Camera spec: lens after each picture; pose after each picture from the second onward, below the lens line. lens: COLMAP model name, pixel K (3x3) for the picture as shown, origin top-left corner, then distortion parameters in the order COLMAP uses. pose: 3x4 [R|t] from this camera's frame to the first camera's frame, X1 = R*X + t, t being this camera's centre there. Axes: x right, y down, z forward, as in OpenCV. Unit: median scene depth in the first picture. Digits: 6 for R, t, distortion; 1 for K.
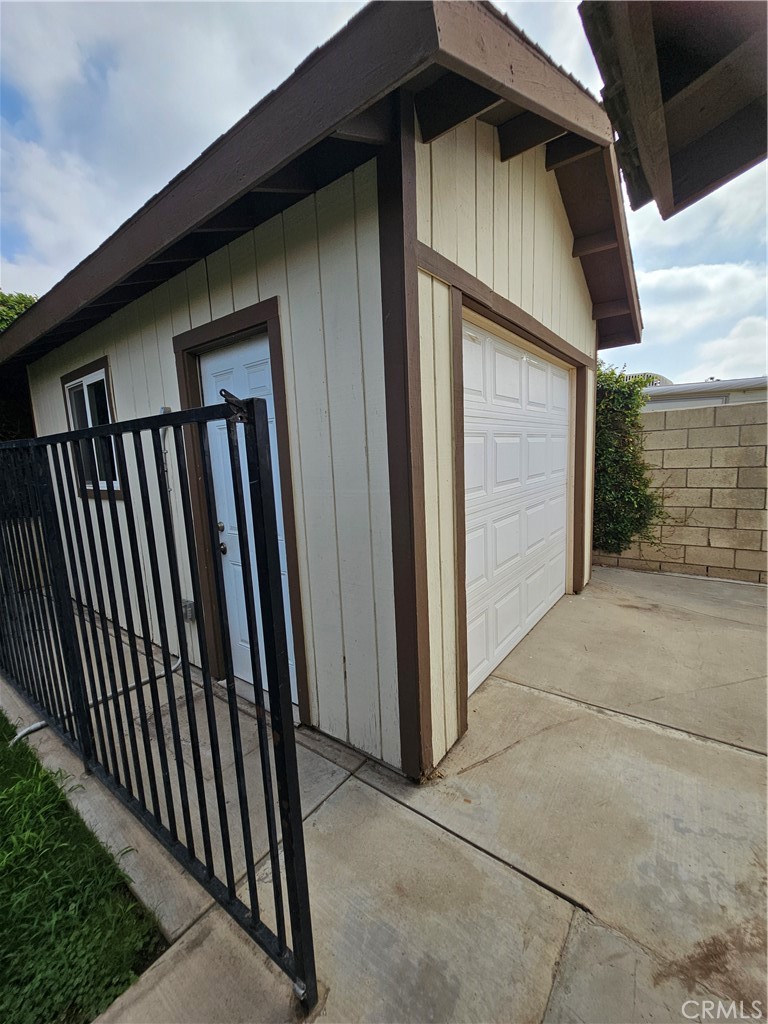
lens RADIAL K [[419.8, 0, 386.5], [0, 419.8, 514.6], [0, 0, 1]] dist [-0.000695, 0.001433]
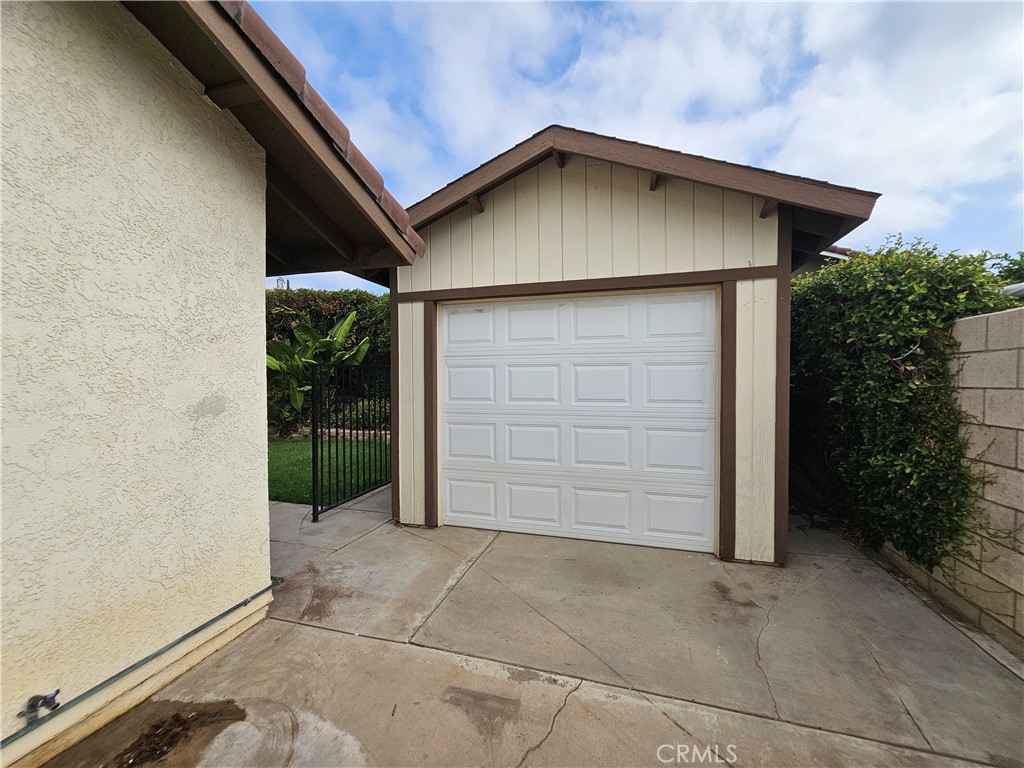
lens RADIAL K [[419.8, 0, 515.4], [0, 419.8, 388.5], [0, 0, 1]] dist [-0.000695, 0.001433]
pose [[0.354381, 0.066332, -0.932746, 1.146460], [-0.147704, 0.988930, 0.014210, -0.093756], [0.923362, 0.132734, 0.360255, 0.341657]]
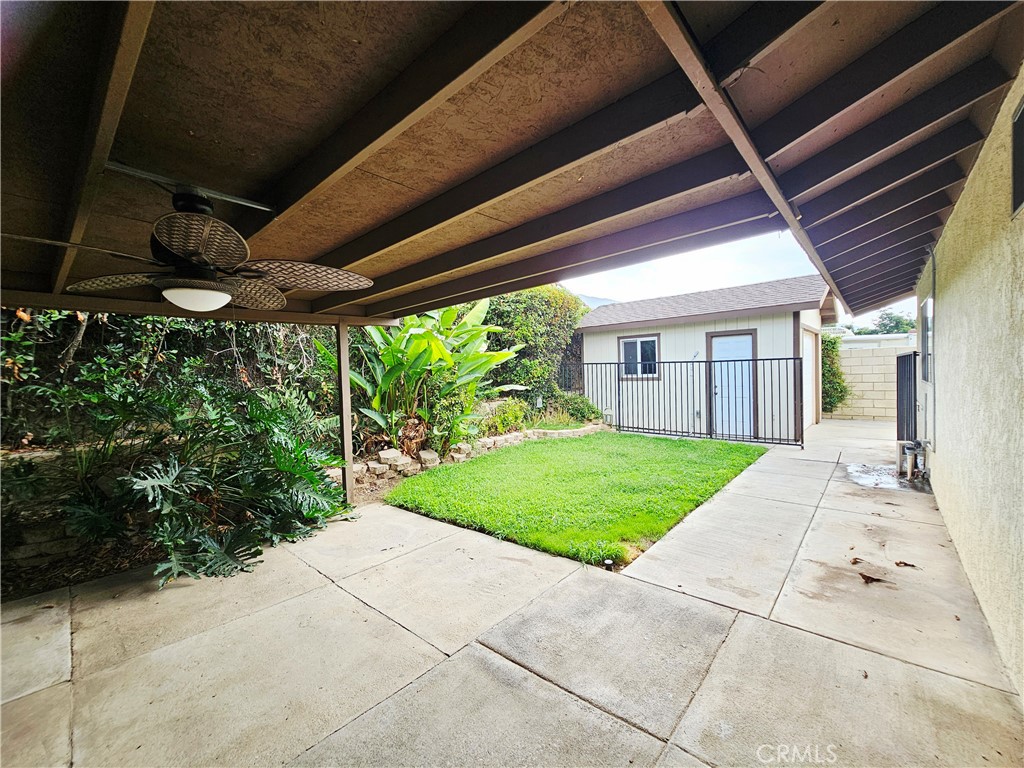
lens RADIAL K [[419.8, 0, 515.4], [0, 419.8, 388.2], [0, 0, 1]] dist [-0.000695, 0.001433]
pose [[0.997460, 0.015500, -0.069524, -1.217515], [-0.022239, 0.995014, -0.097227, 0.278844], [0.067670, 0.098526, 0.992831, -1.680496]]
